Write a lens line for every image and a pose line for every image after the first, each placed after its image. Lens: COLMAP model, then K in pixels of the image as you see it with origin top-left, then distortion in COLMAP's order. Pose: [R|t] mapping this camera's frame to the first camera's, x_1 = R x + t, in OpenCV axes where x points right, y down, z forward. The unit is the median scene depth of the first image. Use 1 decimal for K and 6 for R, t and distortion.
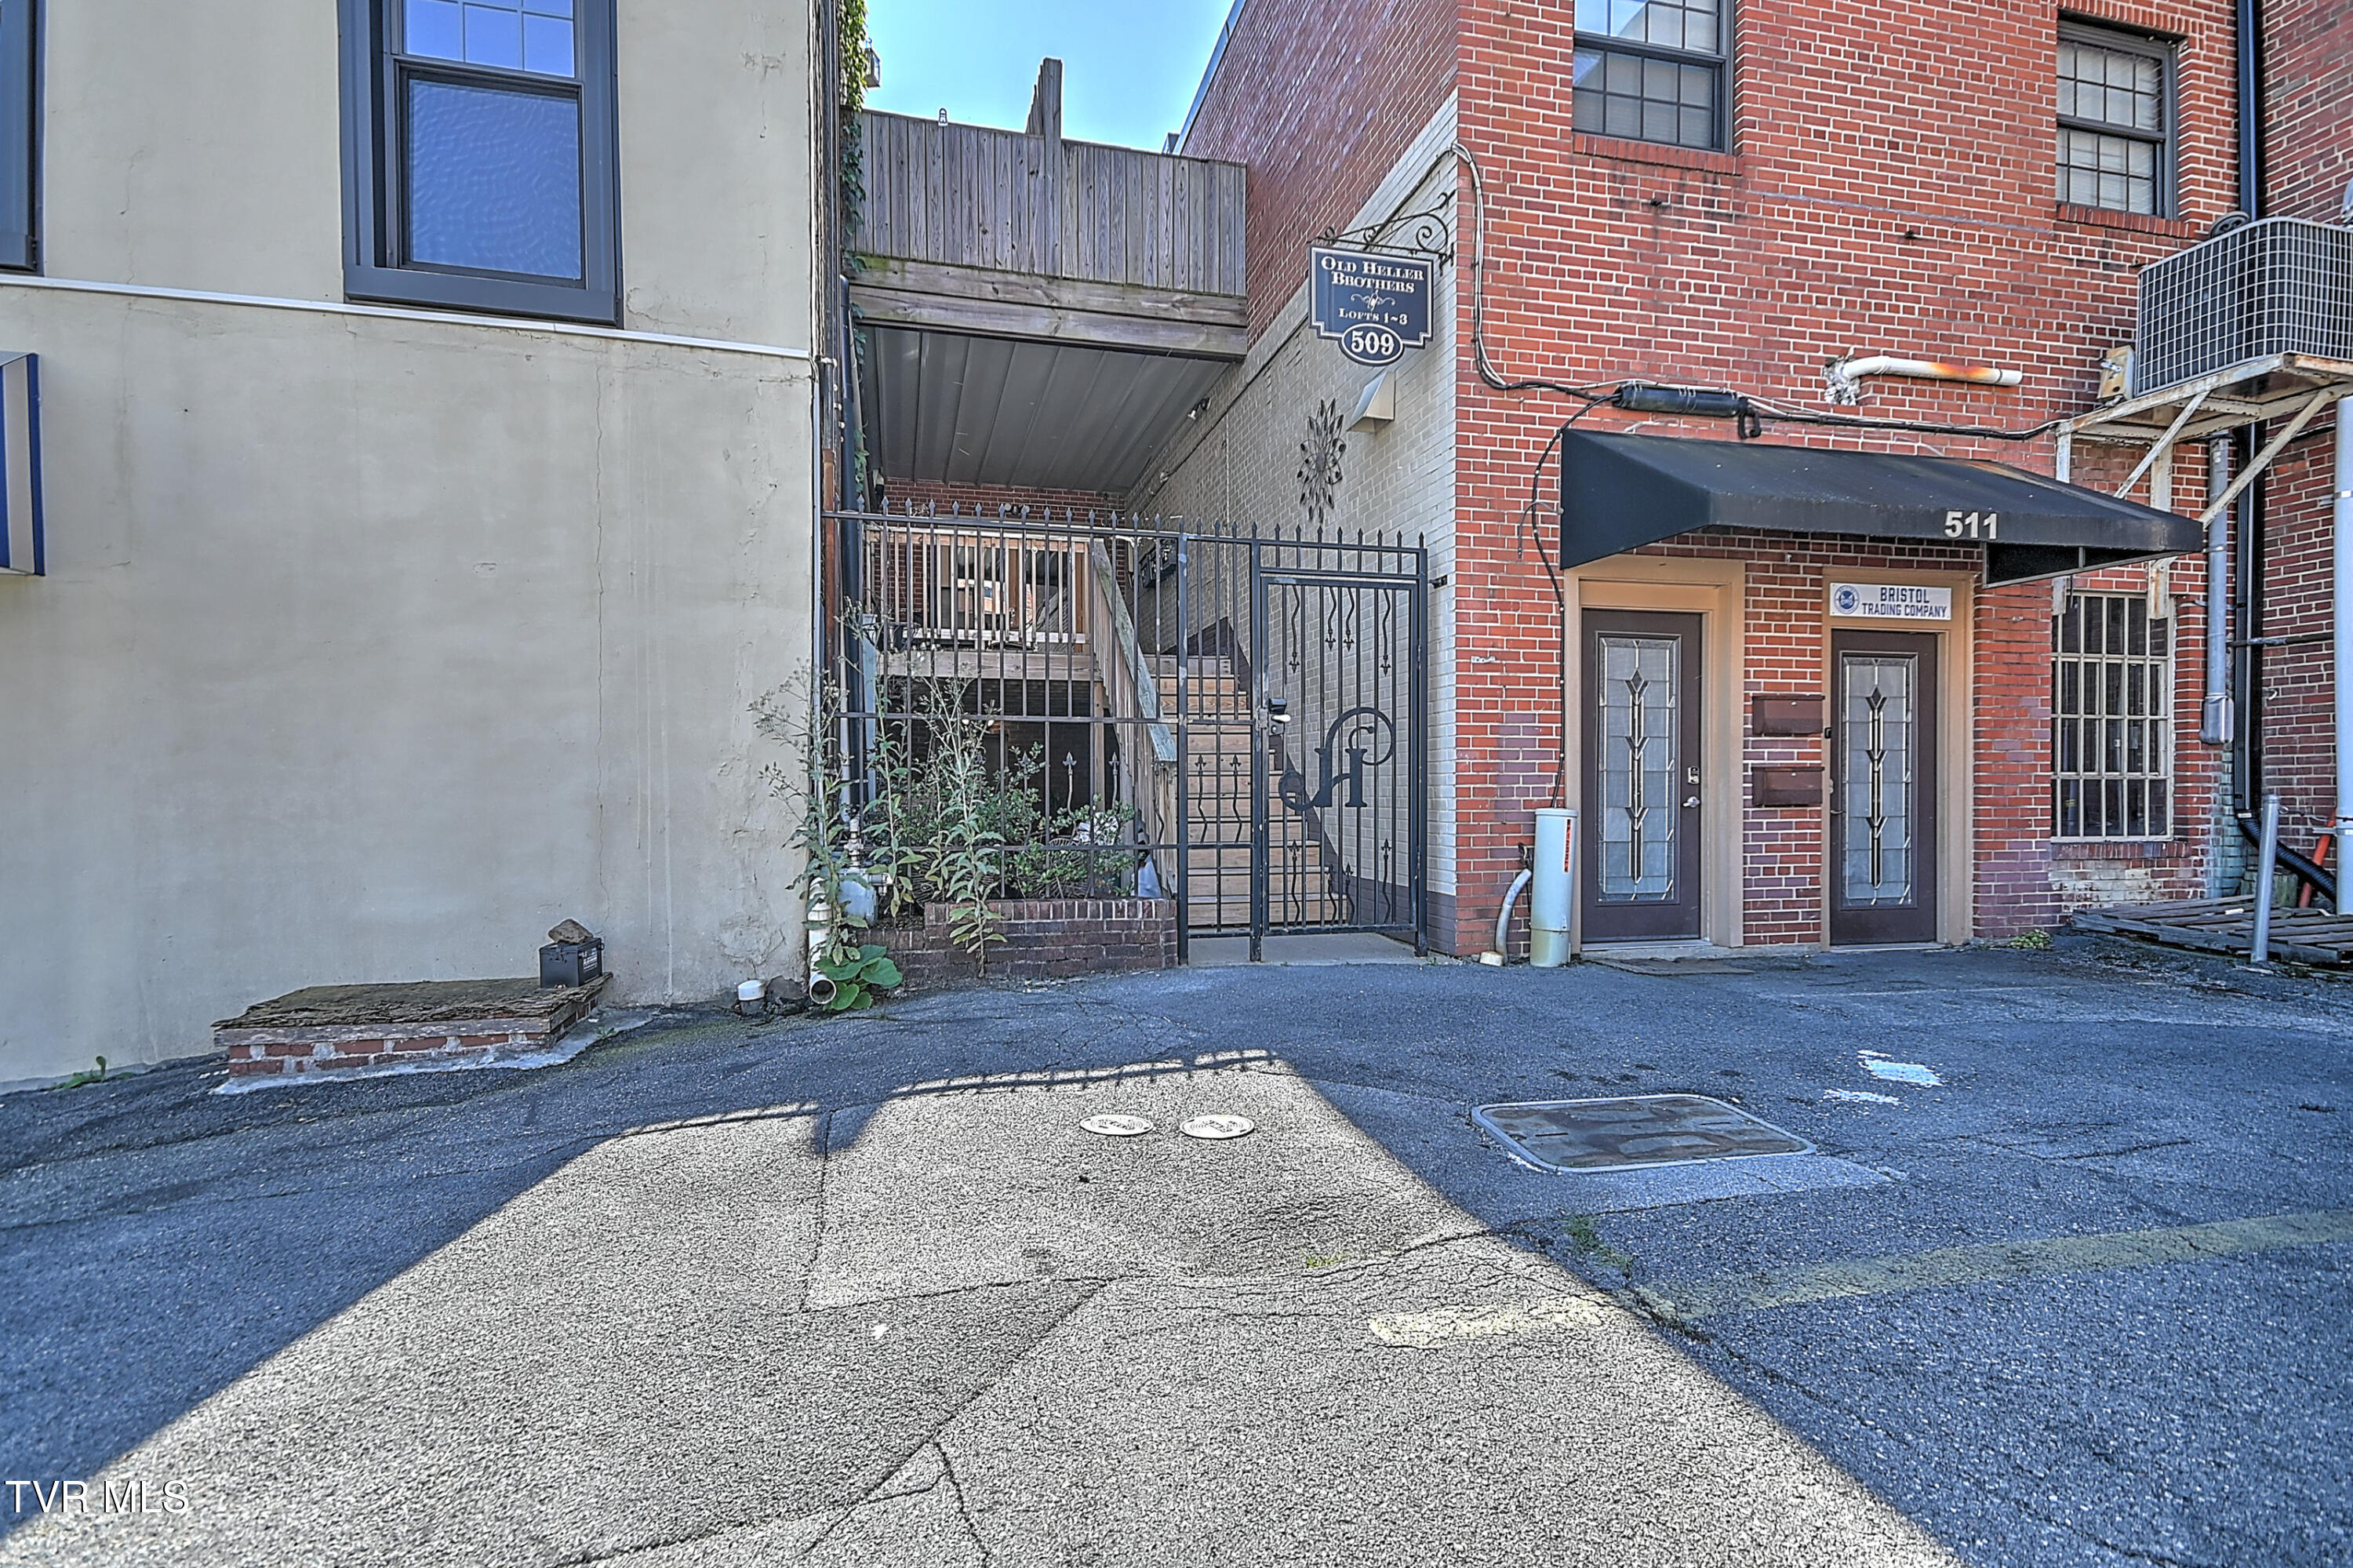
lens RADIAL K [[1122.2, 0, 1176.5], [0, 1122.2, 784.0], [0, 0, 1]] dist [0.032811, -0.011687]
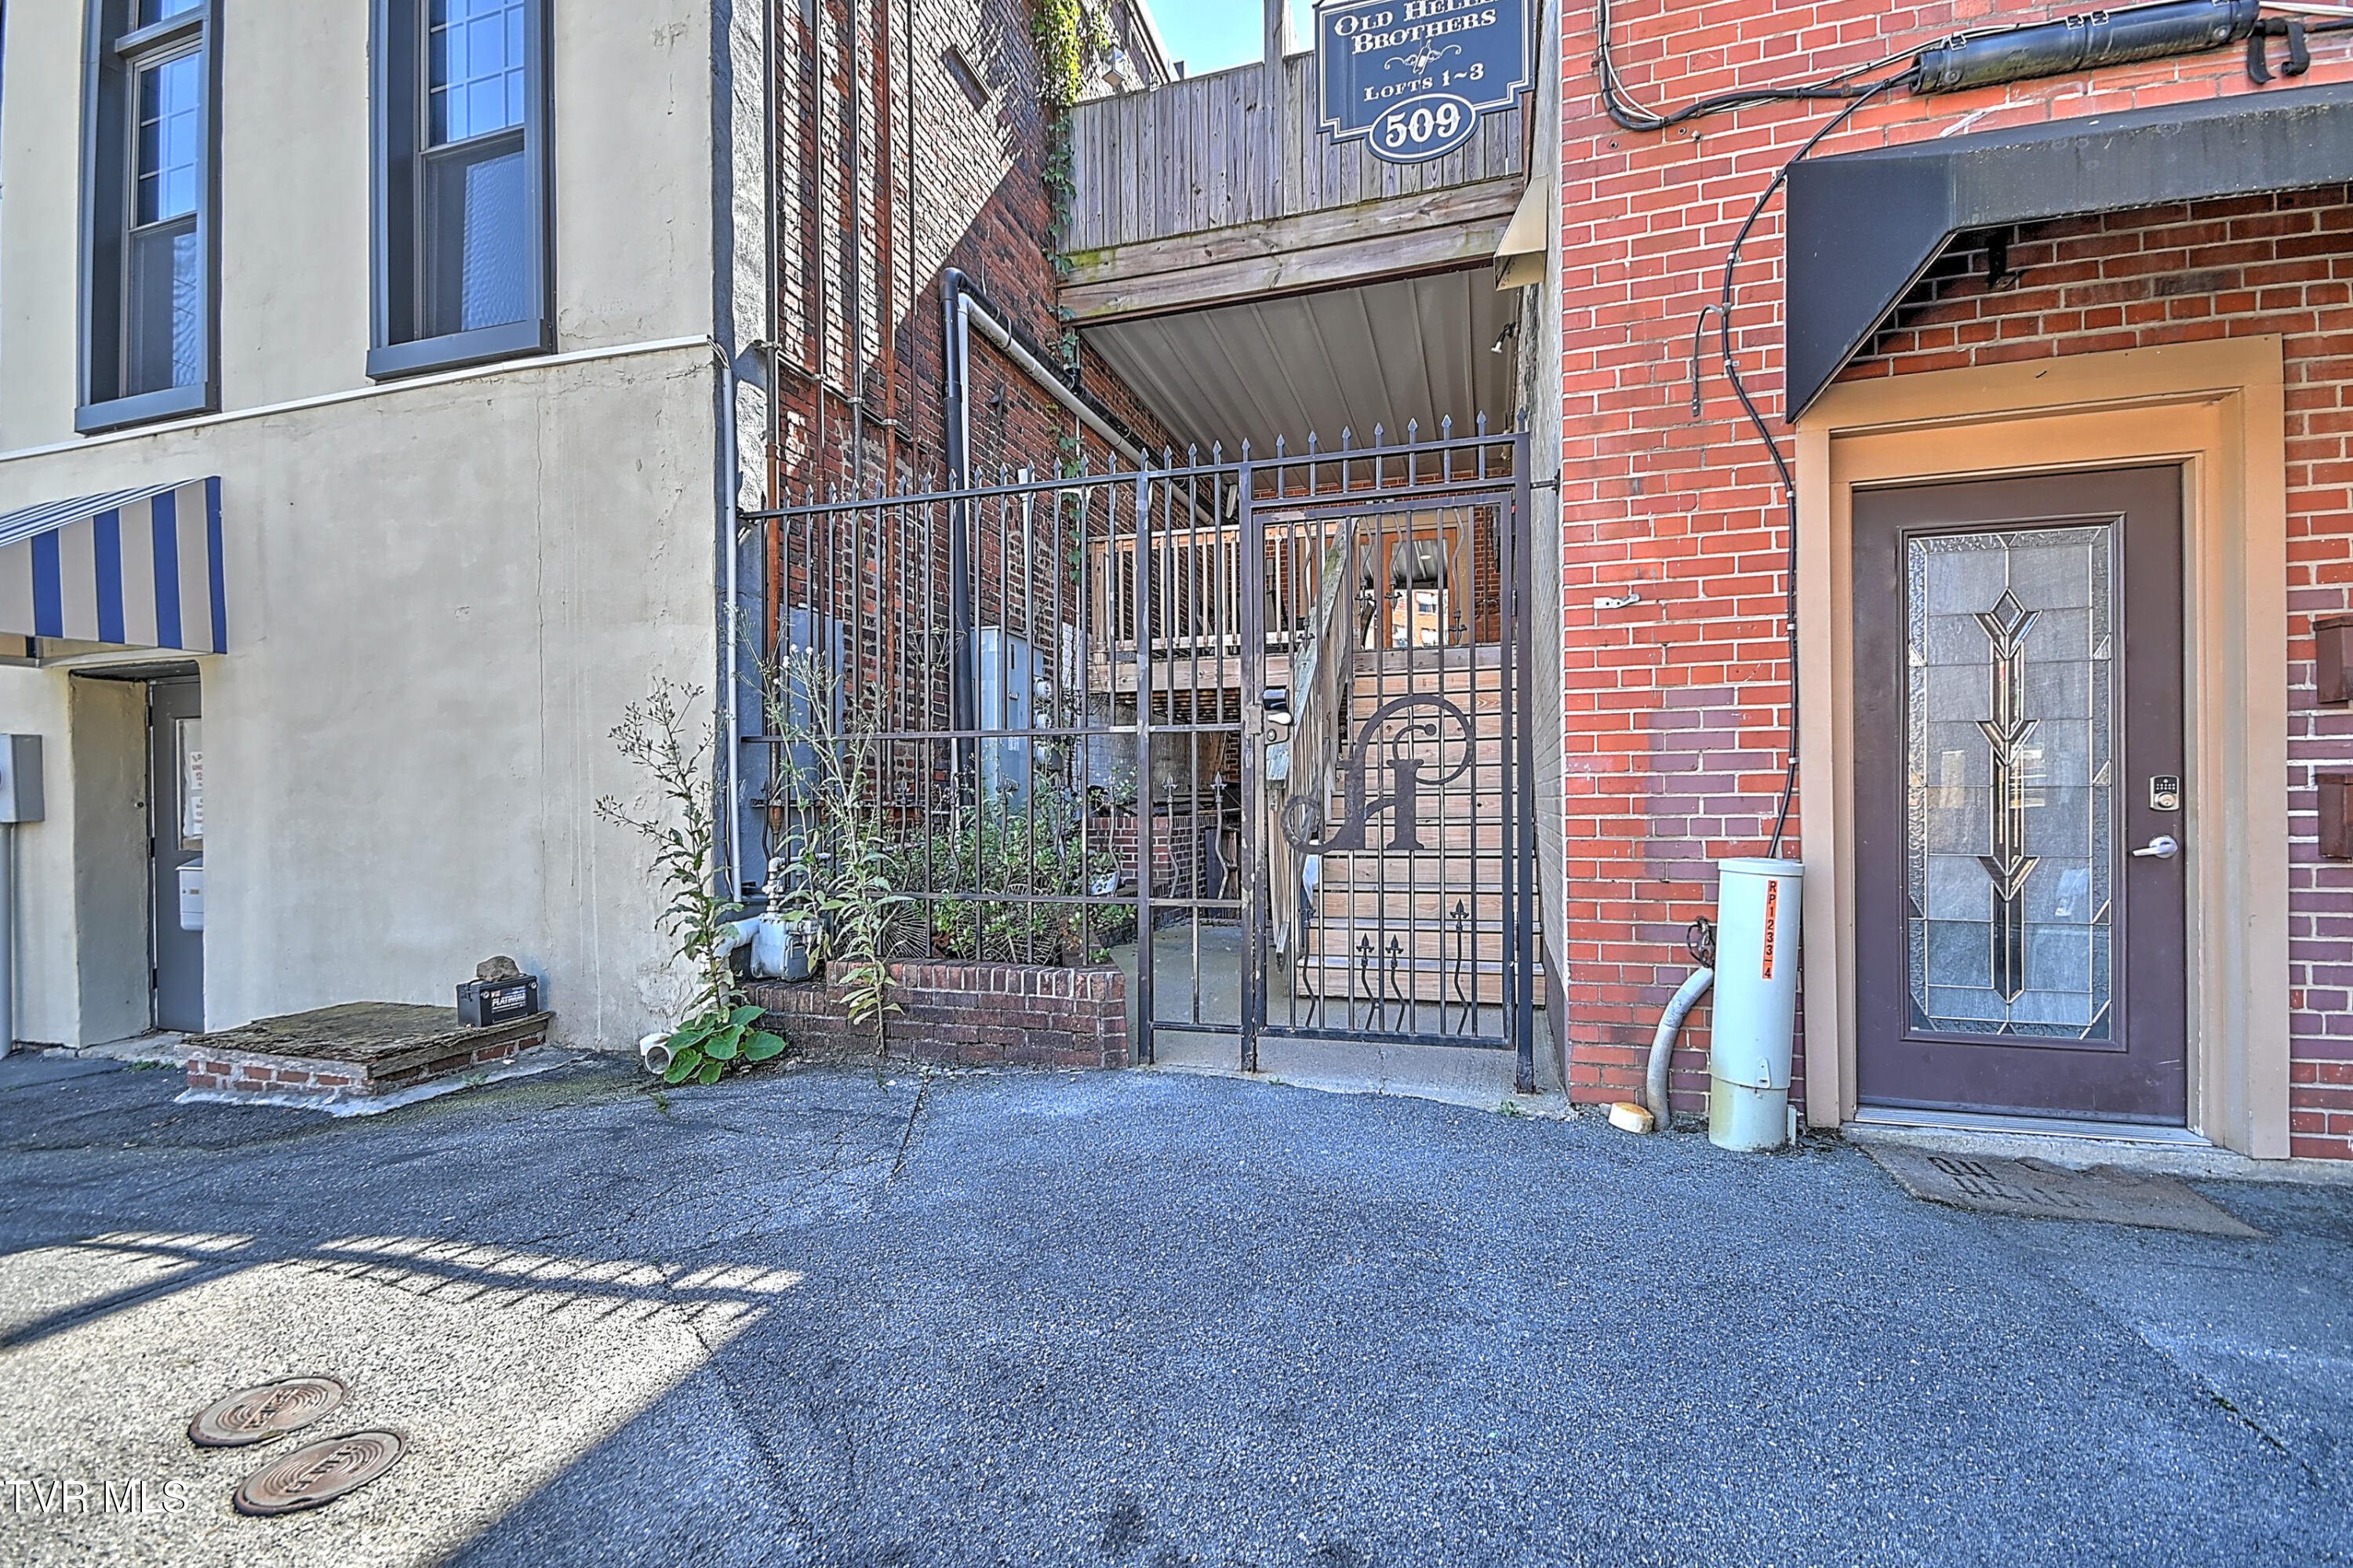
lens RADIAL K [[1041.2, 0, 1155.2], [0, 1041.2, 792.5], [0, 0, 1]] dist [0.037249, -0.021459]
pose [[0.853624, -0.011591, -0.520761, 0.350498], [0.010316, 0.999932, -0.005346, -0.010737], [0.520787, -0.000809, 0.853686, 0.409356]]
